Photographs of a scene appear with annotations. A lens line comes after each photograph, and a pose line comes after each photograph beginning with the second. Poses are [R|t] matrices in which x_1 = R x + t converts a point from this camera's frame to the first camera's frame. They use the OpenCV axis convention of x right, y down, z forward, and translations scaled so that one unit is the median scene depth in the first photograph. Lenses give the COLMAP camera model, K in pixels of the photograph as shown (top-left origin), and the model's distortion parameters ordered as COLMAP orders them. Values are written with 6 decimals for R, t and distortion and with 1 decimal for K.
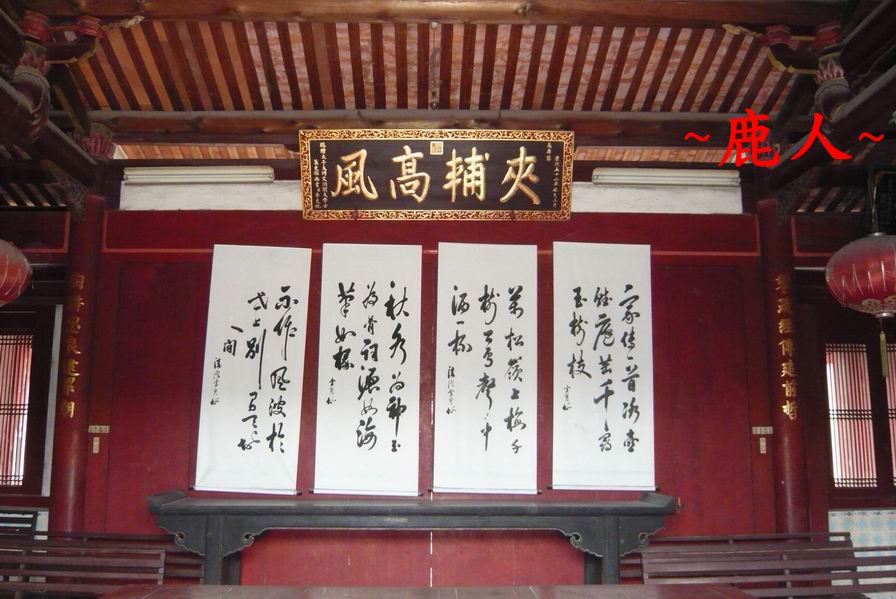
lens RADIAL K [[720.1, 0, 445.2], [0, 720.1, 297.3], [0, 0, 1]] dist [-0.075316, 0.005883]
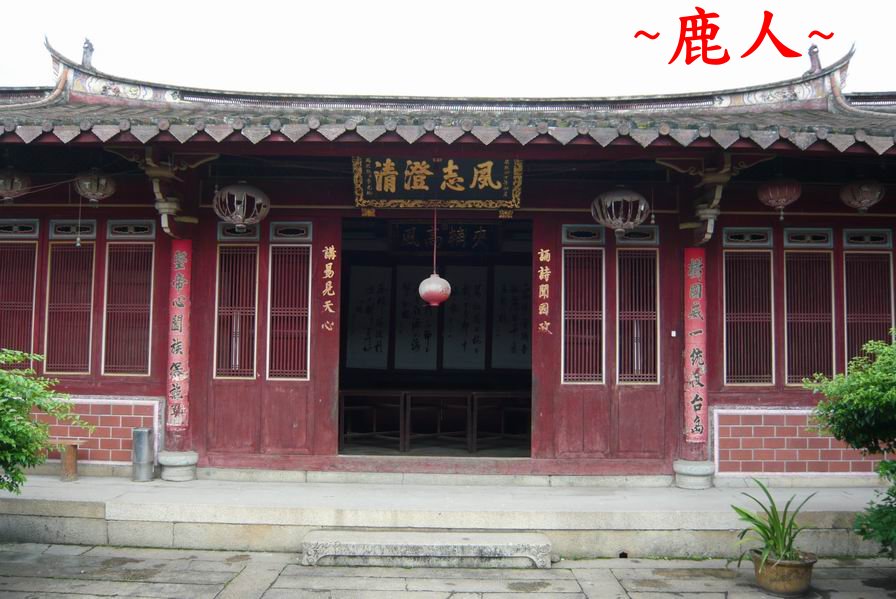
lens RADIAL K [[720.1, 0, 447.6], [0, 720.1, 301.2], [0, 0, 1]] dist [-0.075316, 0.005883]
pose [[0.999637, 0.006754, -0.026064, 0.060333], [-0.003847, 0.993925, 0.109994, -0.221415], [0.026648, -0.109854, 0.993590, -1.377567]]
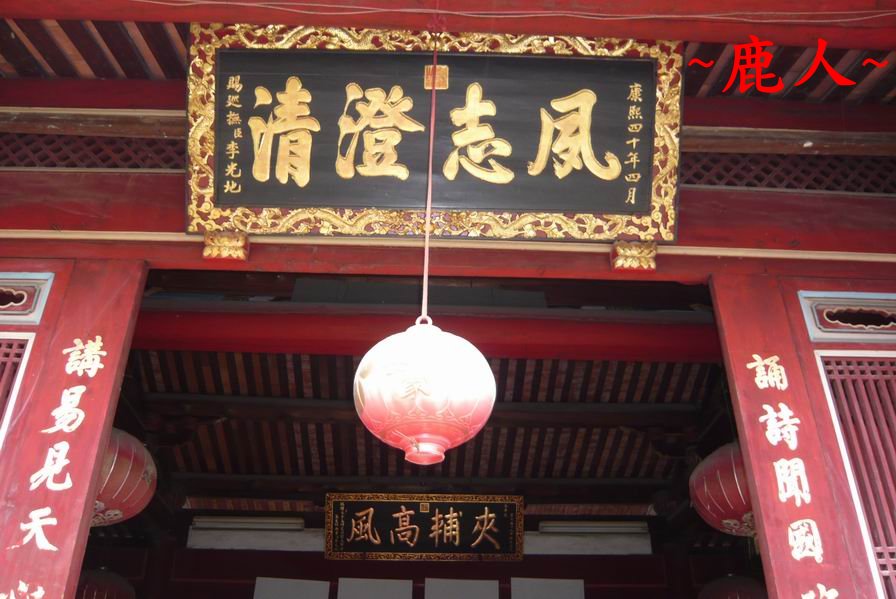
lens RADIAL K [[720.1, 0, 443.9], [0, 720.1, 341.5], [0, 0, 1]] dist [-0.075316, 0.005883]
pose [[0.999893, 0.009156, 0.011365, 0.006684], [-0.004597, 0.936677, -0.350164, -0.023205], [-0.013851, 0.350074, 0.936620, -0.402525]]
